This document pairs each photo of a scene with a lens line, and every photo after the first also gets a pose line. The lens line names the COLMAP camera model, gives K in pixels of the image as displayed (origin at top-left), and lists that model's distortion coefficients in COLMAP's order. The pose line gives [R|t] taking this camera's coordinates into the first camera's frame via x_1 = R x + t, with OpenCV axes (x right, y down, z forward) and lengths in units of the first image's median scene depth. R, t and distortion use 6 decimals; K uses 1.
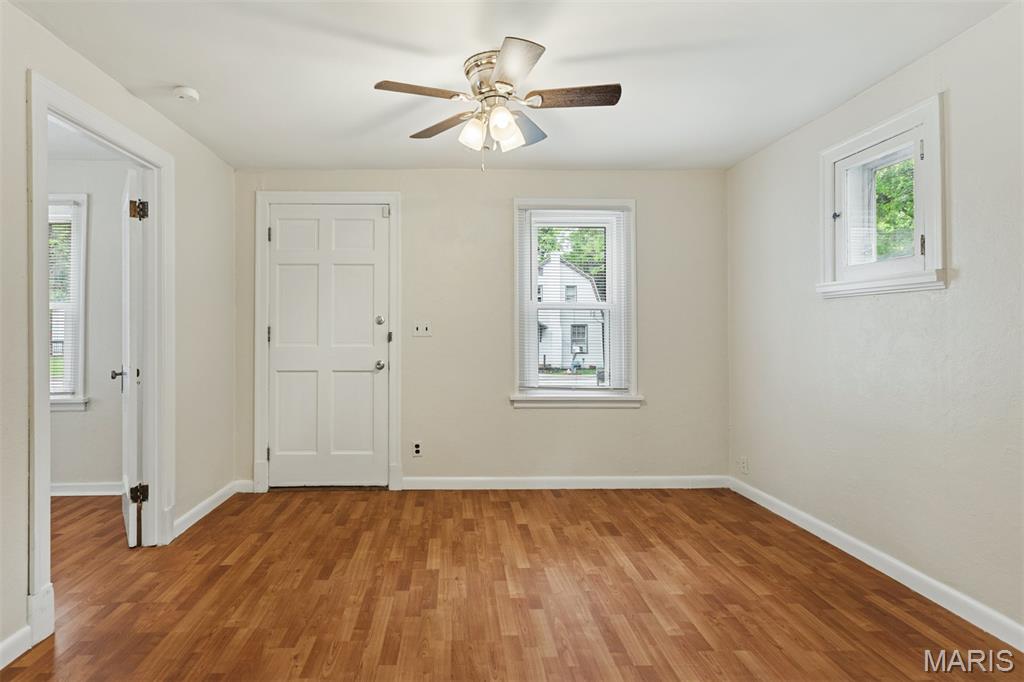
lens RADIAL K [[511.7, 0, 462.4], [0, 511.7, 324.7], [0, 0, 1]] dist [0.015024, 0.000256]
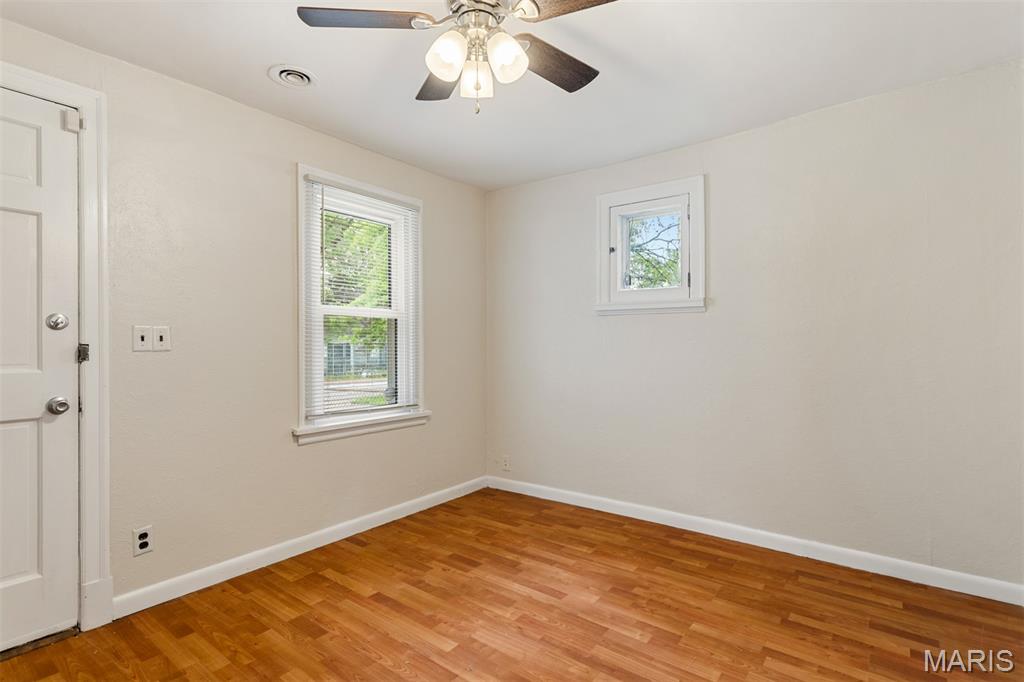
lens RADIAL K [[495.8, 0, 499.1], [0, 495.8, 343.6], [0, 0, 1]] dist [0.009964, -0.001707]
pose [[0.631313, -0.001651, 0.775526, -0.358792], [-0.006700, 0.999949, 0.007583, 0.009032], [-0.775499, -0.009983, 0.631270, 0.415390]]
